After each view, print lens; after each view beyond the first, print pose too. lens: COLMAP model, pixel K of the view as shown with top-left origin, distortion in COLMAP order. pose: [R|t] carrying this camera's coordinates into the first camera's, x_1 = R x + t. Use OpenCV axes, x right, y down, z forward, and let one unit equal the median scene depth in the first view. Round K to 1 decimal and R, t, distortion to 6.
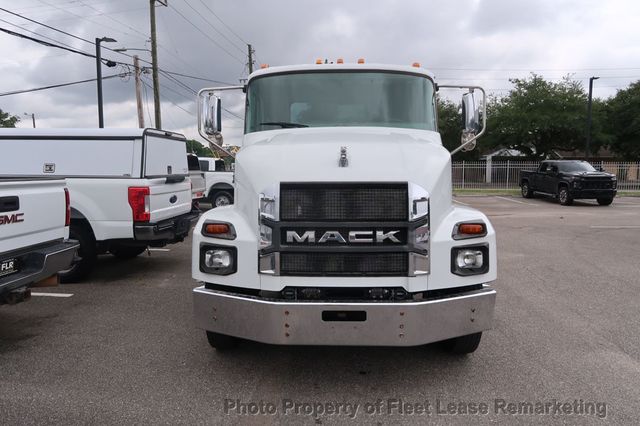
lens RADIAL K [[442.9, 0, 317.6], [0, 442.9, 212.1], [0, 0, 1]] dist [-0.025947, 0.010023]
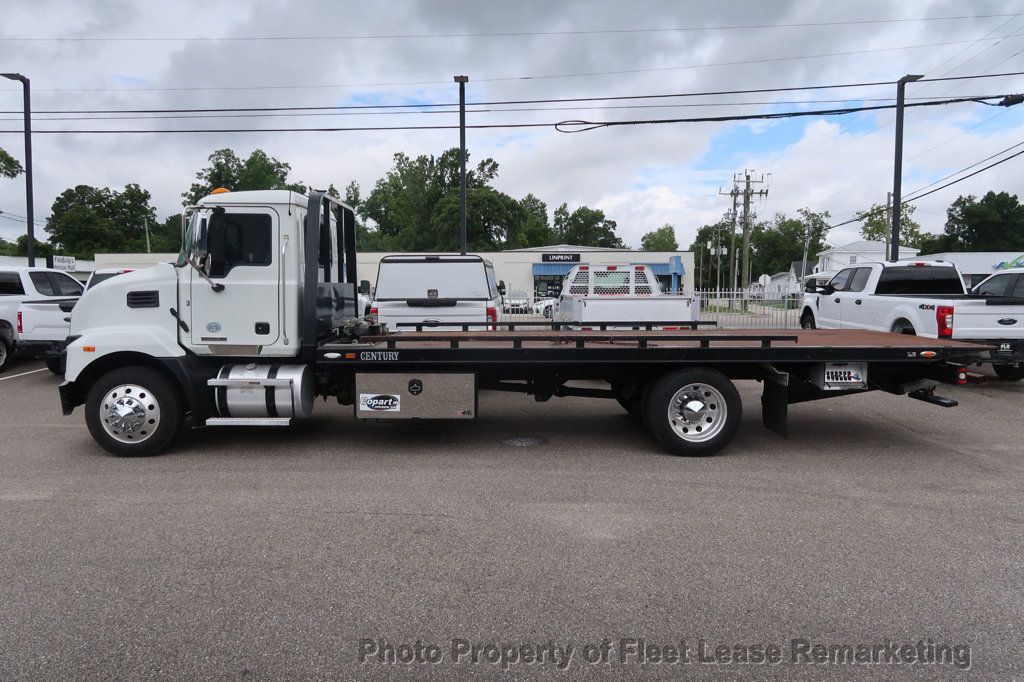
lens RADIAL K [[708.7, 0, 508.6], [0, 708.7, 341.5], [0, 0, 1]] dist [-0.025947, 0.010023]
pose [[0.057648, 0.078566, -0.995241, 0.346546], [-0.095295, 0.992780, 0.072852, -0.032761], [0.993778, 0.090642, 0.064719, 0.292726]]
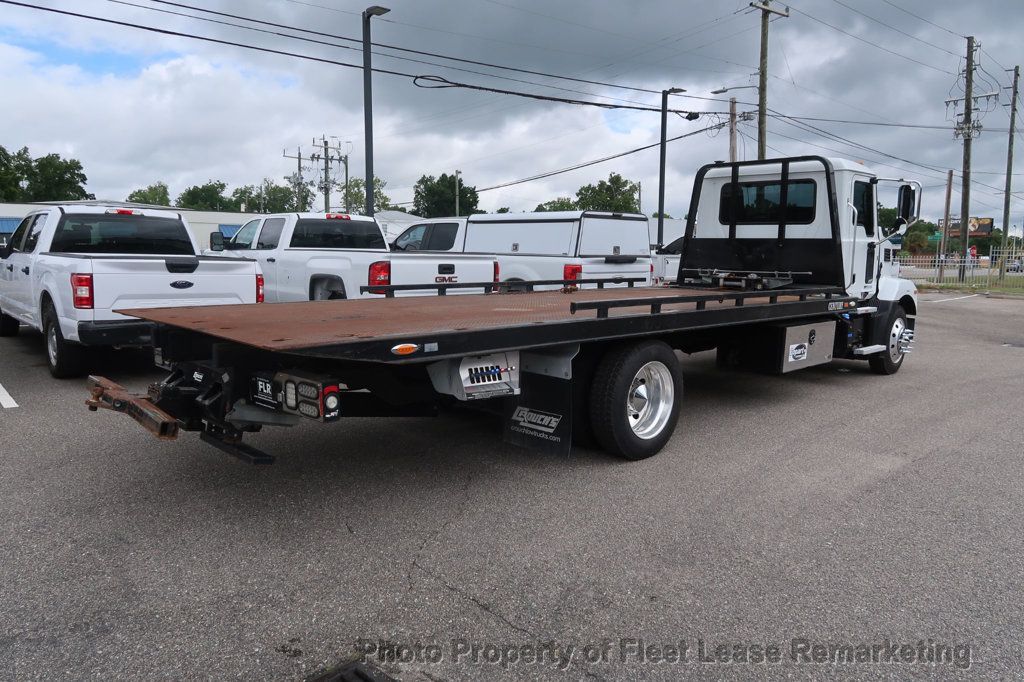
lens RADIAL K [[708.7, 0, 509.2], [0, 708.7, 338.6], [0, 0, 1]] dist [-0.025947, 0.010023]
pose [[0.711606, 0.090739, -0.696694, 0.171309], [-0.078289, 0.995690, 0.049716, 0.011900], [0.698203, 0.019165, 0.715643, -0.086460]]
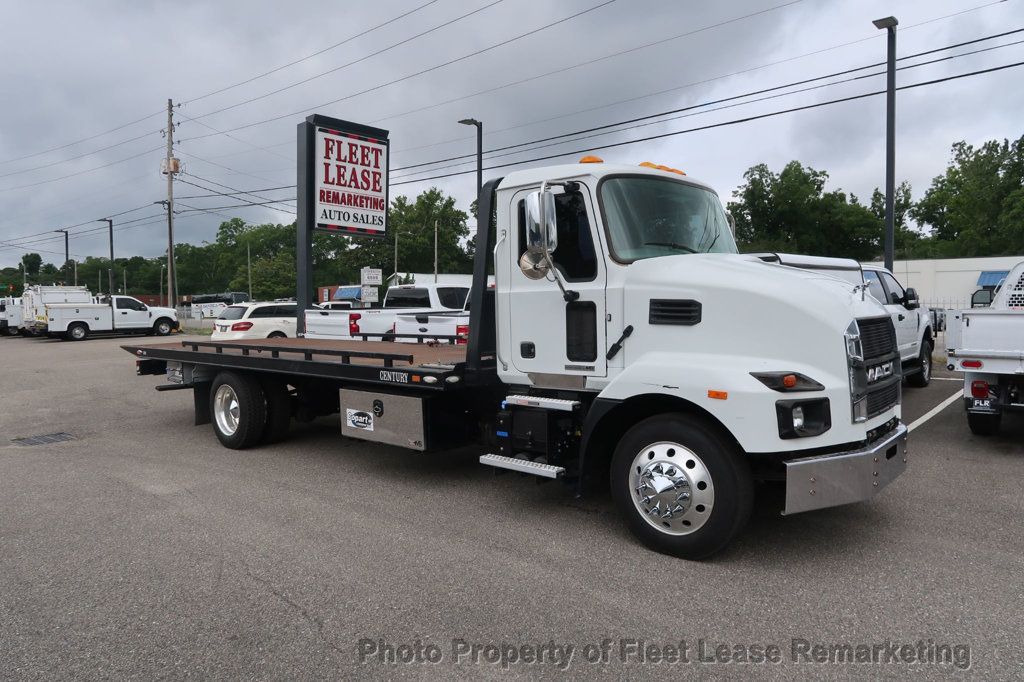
lens RADIAL K [[708.7, 0, 509.4], [0, 708.7, 342.1], [0, 0, 1]] dist [-0.025947, 0.010023]
pose [[-0.634073, 0.047625, -0.771805, 0.222953], [-0.065369, 0.991228, 0.114868, -0.040444], [0.770505, 0.123287, -0.625398, 0.406701]]
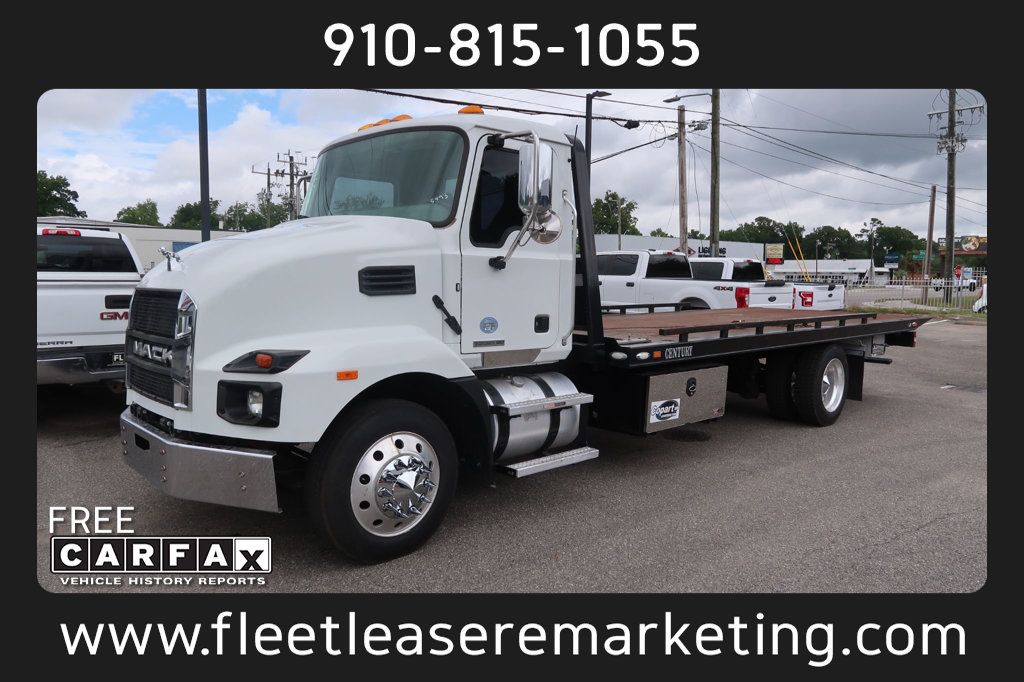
lens RADIAL K [[708.7, 0, 508.8], [0, 708.7, 339.5], [0, 0, 1]] dist [-0.025947, 0.010023]
pose [[0.706006, 0.076226, -0.704091, 0.185269], [-0.080940, 0.996361, 0.026708, -0.007507], [0.703565, 0.038133, 0.709607, 0.062954]]
